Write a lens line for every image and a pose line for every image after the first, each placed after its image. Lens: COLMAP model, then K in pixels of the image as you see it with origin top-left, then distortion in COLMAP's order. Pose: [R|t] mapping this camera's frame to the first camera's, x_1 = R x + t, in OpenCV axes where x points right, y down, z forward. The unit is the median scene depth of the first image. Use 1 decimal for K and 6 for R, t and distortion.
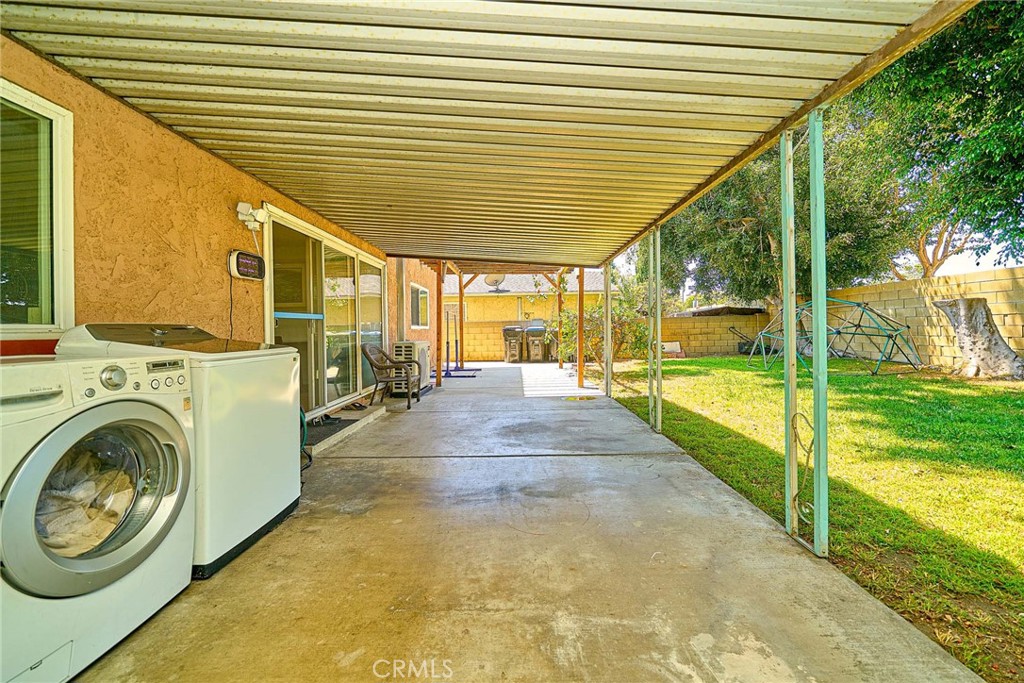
lens RADIAL K [[374.7, 0, 524.3], [0, 374.7, 329.9], [0, 0, 1]] dist [0.000907, -0.001951]
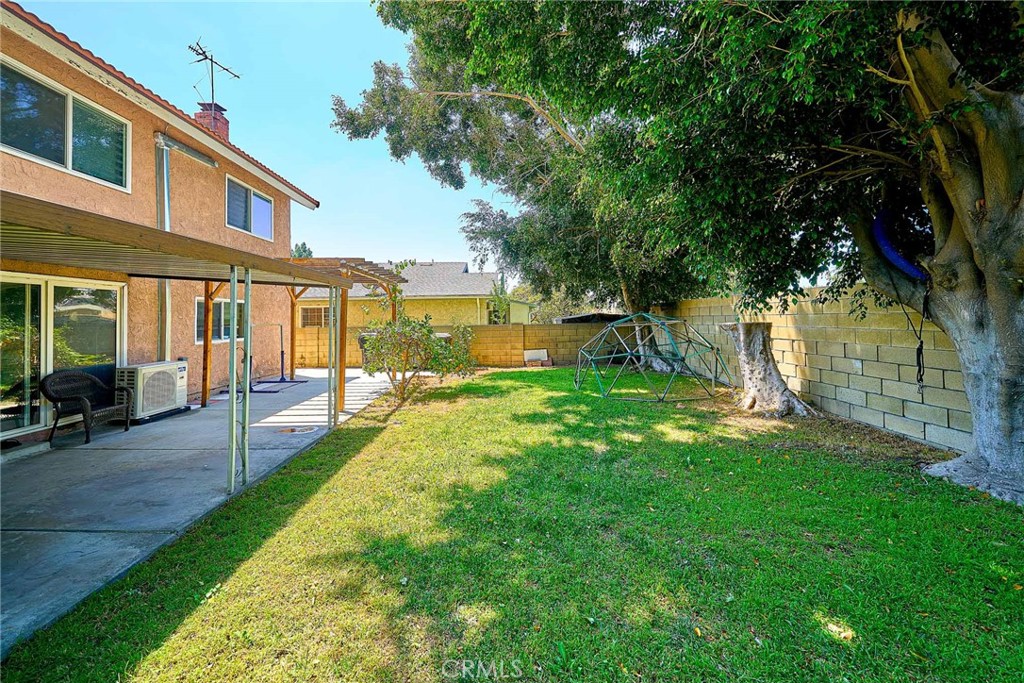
lens RADIAL K [[372.8, 0, 483.7], [0, 372.8, 314.4], [0, 0, 1]] dist [-0.000763, -0.000110]
pose [[0.999425, 0.005932, -0.033380, 0.629534], [-0.006453, 0.999858, -0.015542, -0.094654], [0.033283, 0.015748, 0.999322, 0.069586]]
